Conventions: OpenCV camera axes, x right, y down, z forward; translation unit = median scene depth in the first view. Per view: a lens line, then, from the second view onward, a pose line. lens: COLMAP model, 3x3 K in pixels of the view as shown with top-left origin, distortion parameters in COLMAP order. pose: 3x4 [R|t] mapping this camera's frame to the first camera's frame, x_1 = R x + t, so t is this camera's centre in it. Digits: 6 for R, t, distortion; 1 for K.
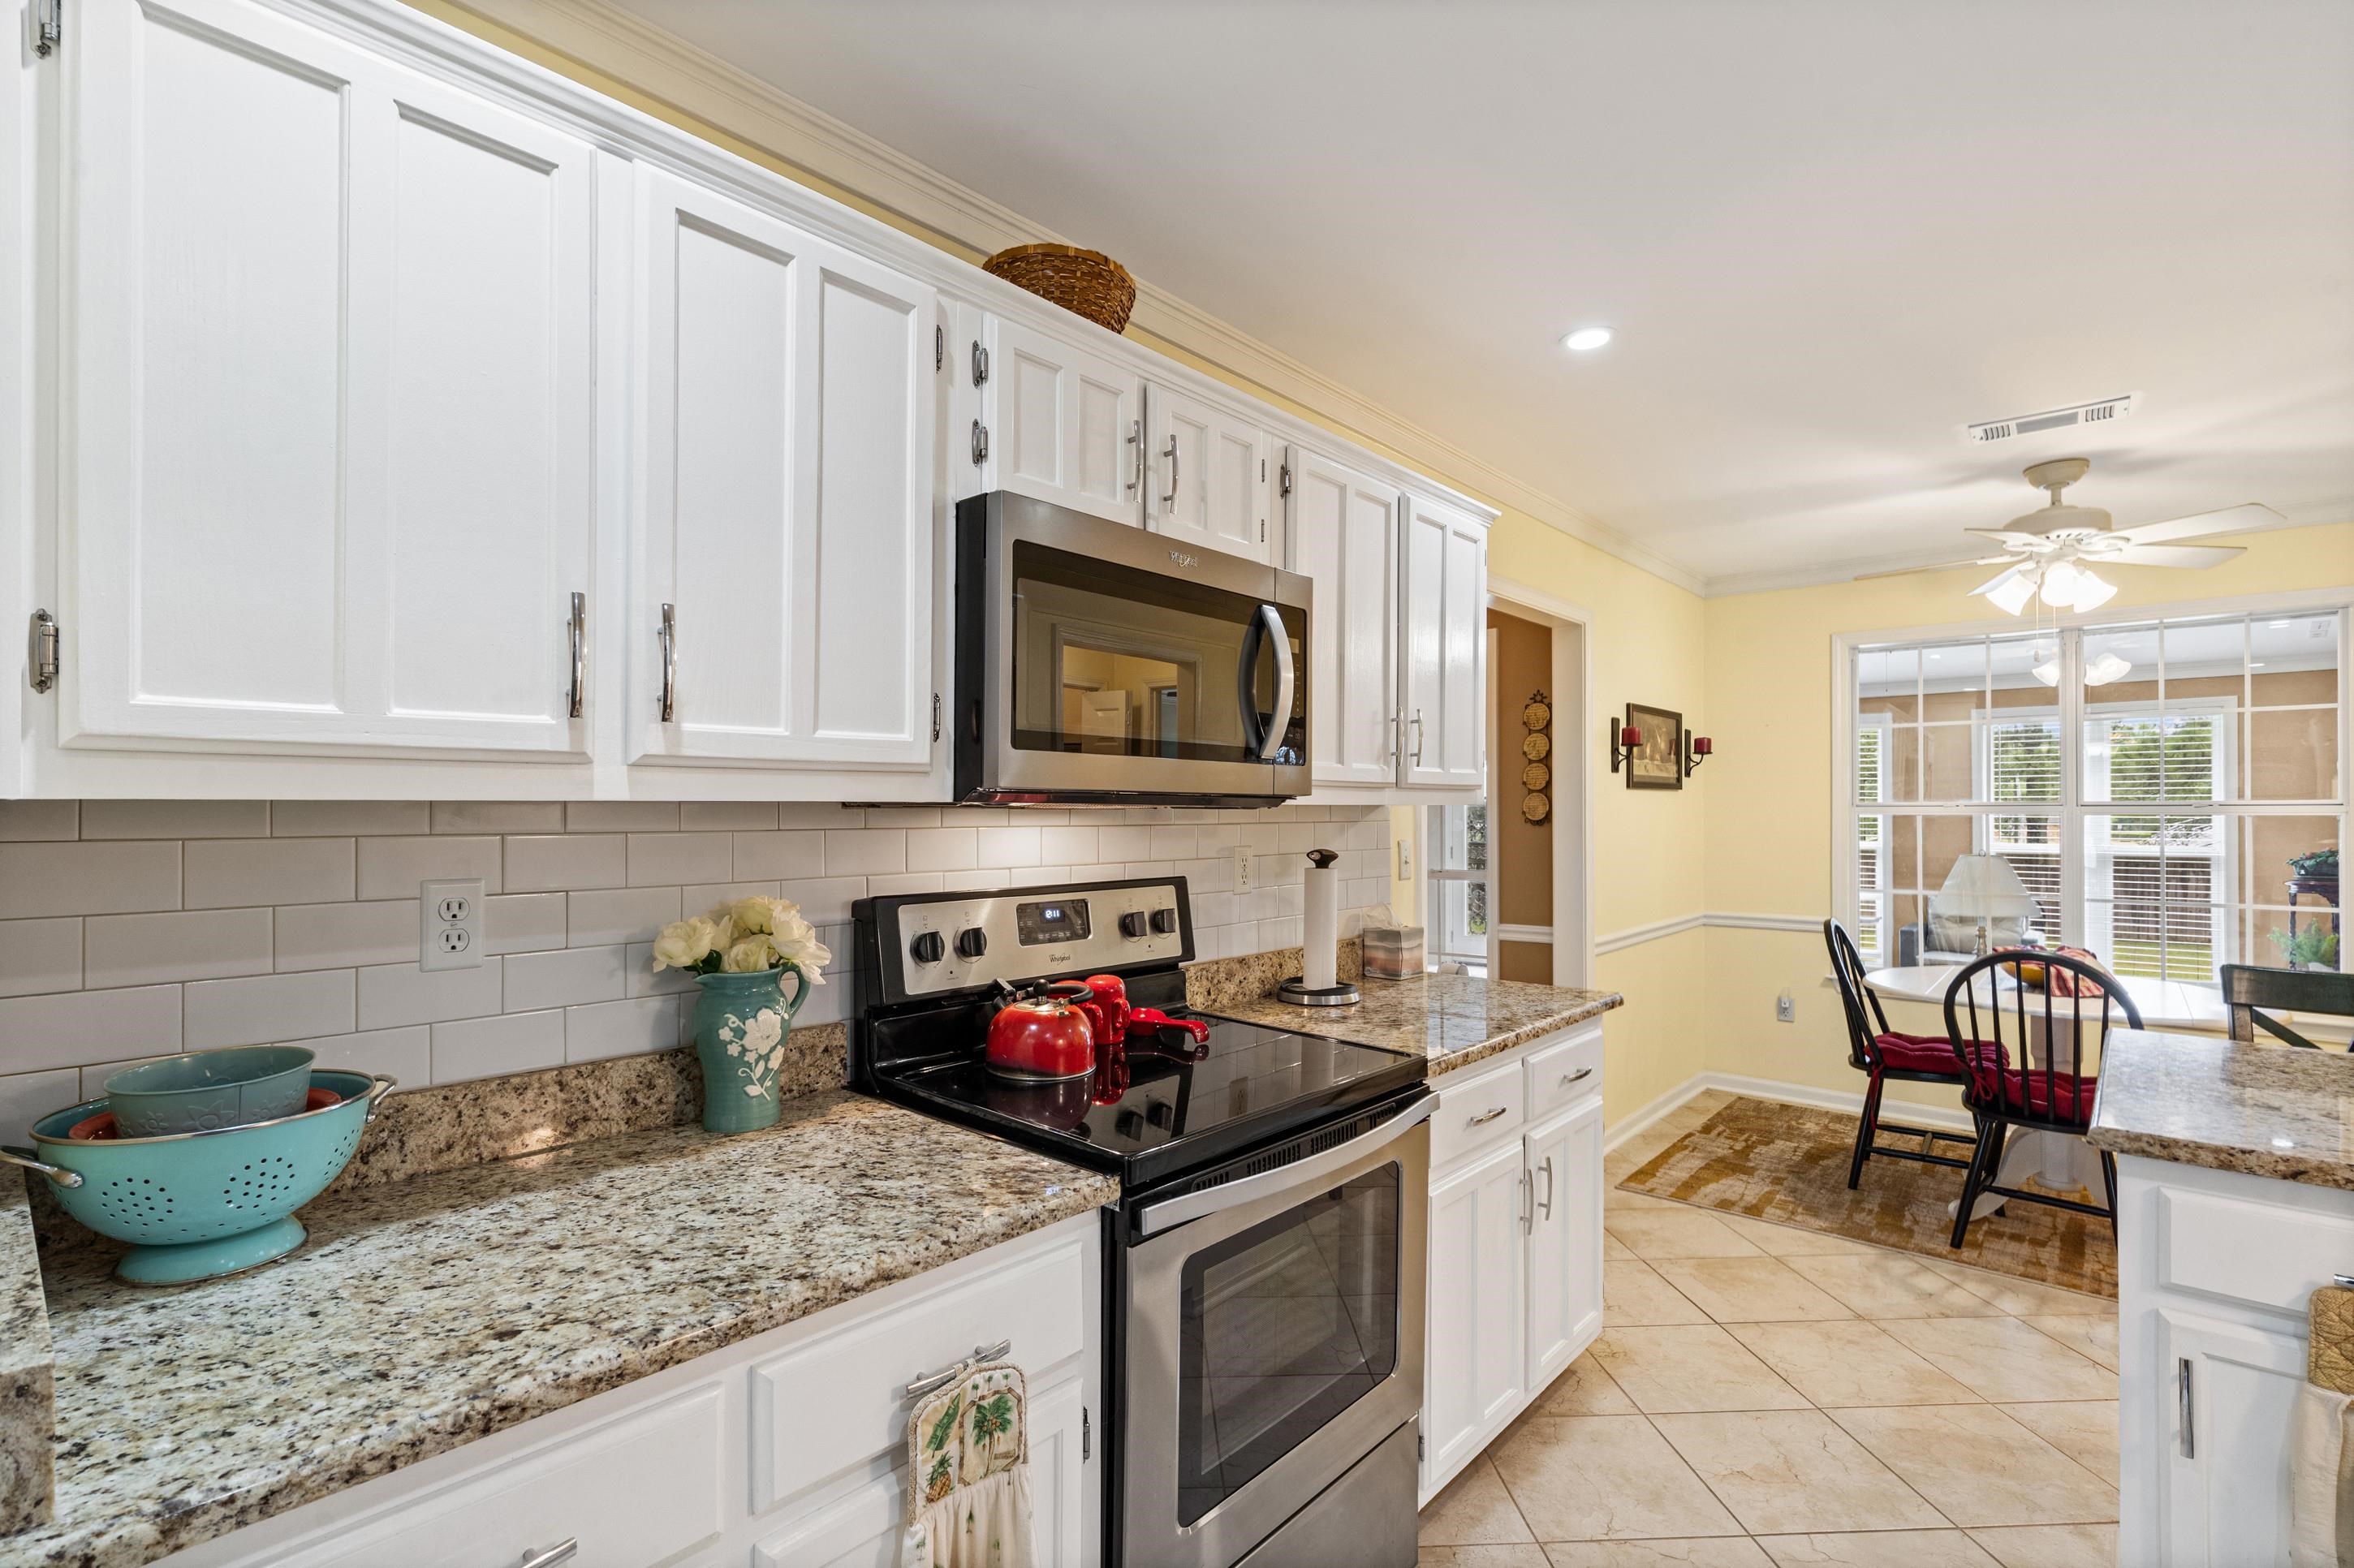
lens RADIAL K [[1075.2, 0, 1159.7], [0, 1075.2, 800.4], [0, 0, 1]] dist [0.001581, 0.000491]
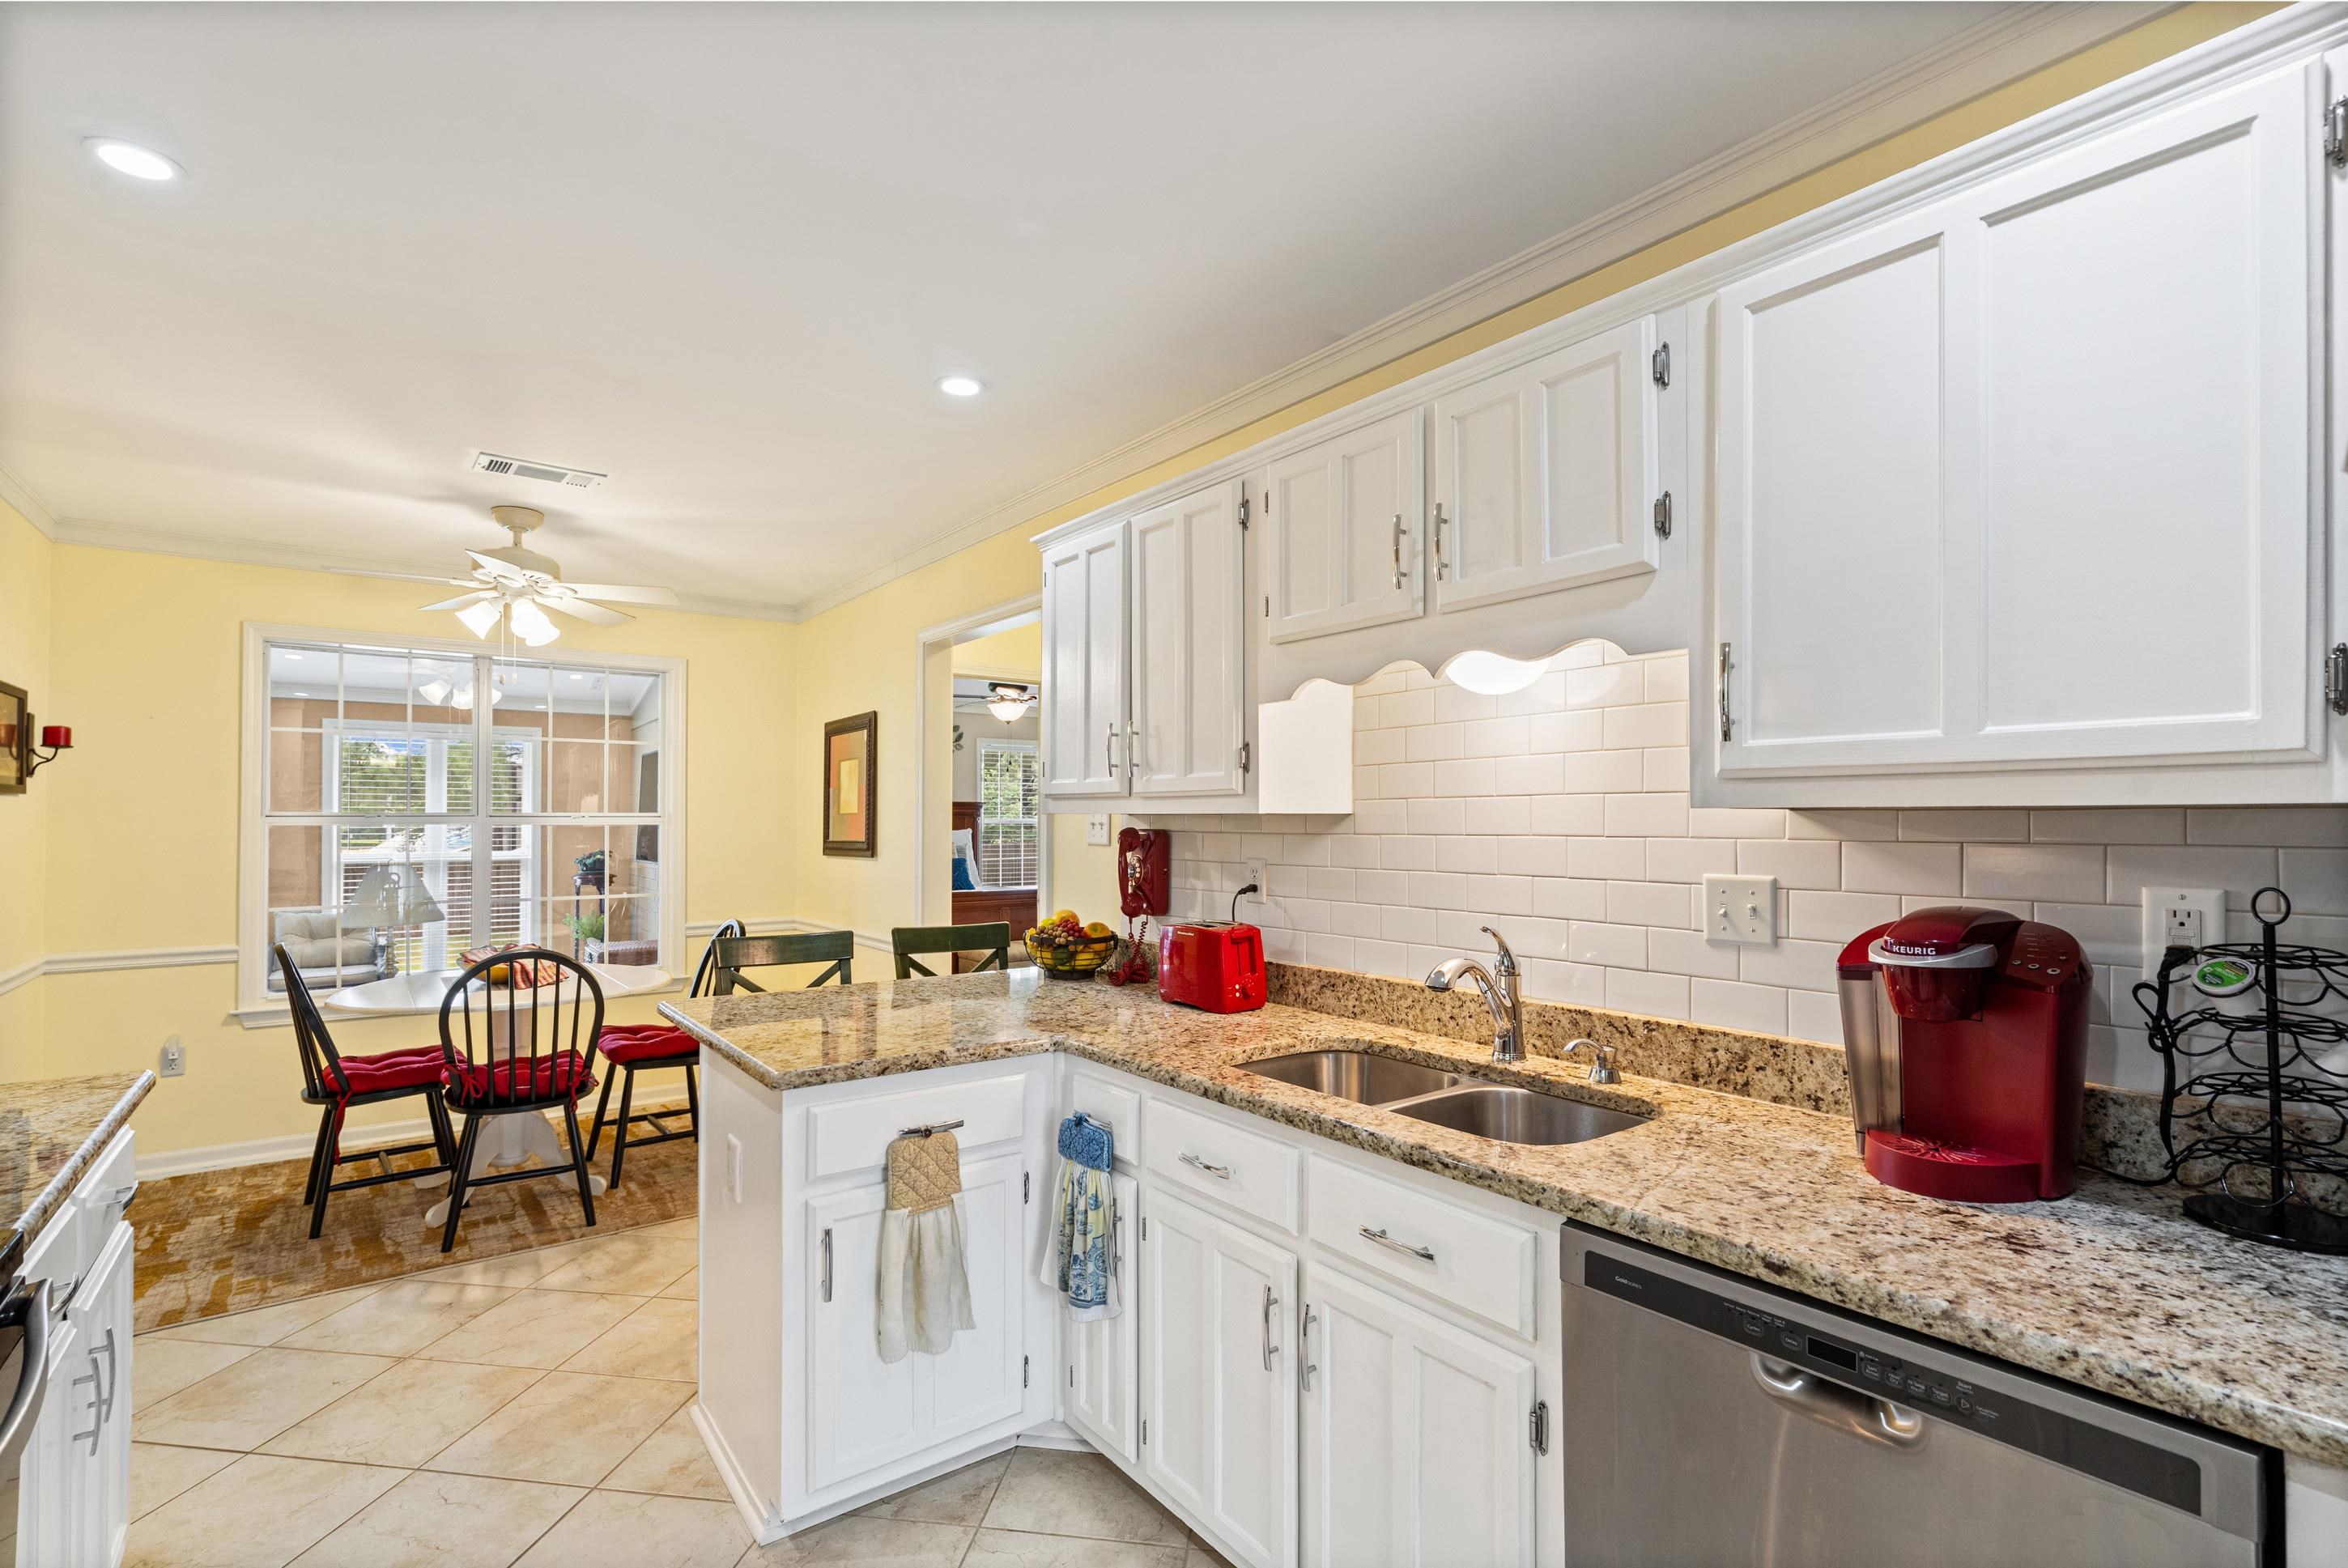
lens RADIAL K [[1072.4, 0, 1154.9], [0, 1072.4, 802.7], [0, 0, 1]] dist [0.001581, 0.000491]
pose [[0.193773, 0.015303, 0.980927, -0.118712], [-0.007250, 0.999873, -0.014167, 0.001235], [-0.981020, -0.004366, 0.193859, 0.135517]]
